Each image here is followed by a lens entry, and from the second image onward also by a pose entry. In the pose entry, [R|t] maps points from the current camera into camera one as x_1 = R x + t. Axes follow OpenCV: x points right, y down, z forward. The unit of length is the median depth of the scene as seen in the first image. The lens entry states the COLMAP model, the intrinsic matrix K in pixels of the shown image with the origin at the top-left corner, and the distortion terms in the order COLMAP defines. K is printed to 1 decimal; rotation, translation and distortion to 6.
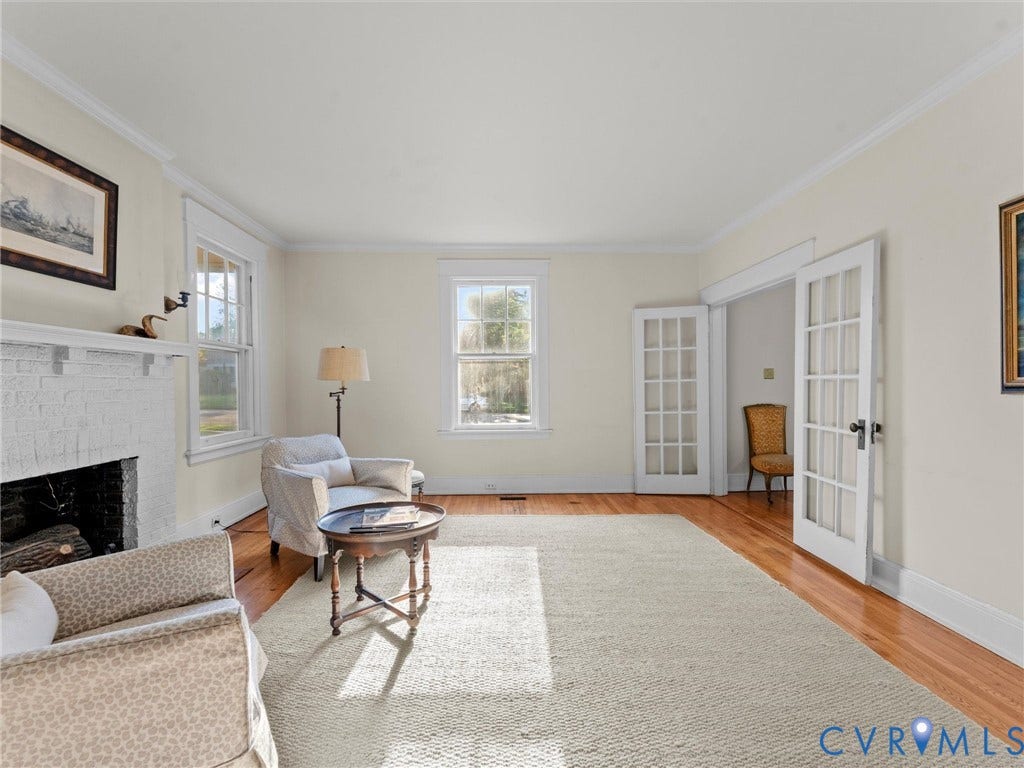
lens RADIAL K [[465.0, 0, 510.8], [0, 465.0, 388.3], [0, 0, 1]] dist [0.001621, -0.000145]
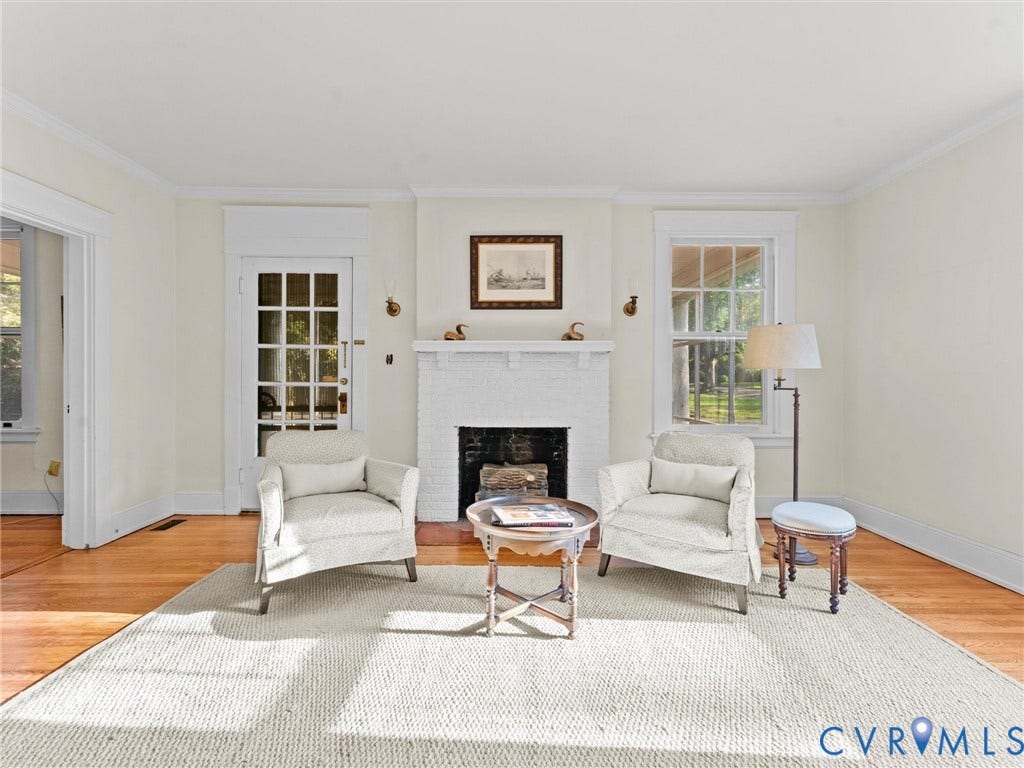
lens RADIAL K [[480.7, 0, 507.4], [0, 480.7, 379.8], [0, 0, 1]] dist [0.001682, -0.000290]
pose [[-0.025595, 0.004305, -0.999663, 0.497691], [-0.008115, 0.999957, 0.004514, 0.000942], [0.999639, 0.008227, -0.025559, 0.686617]]
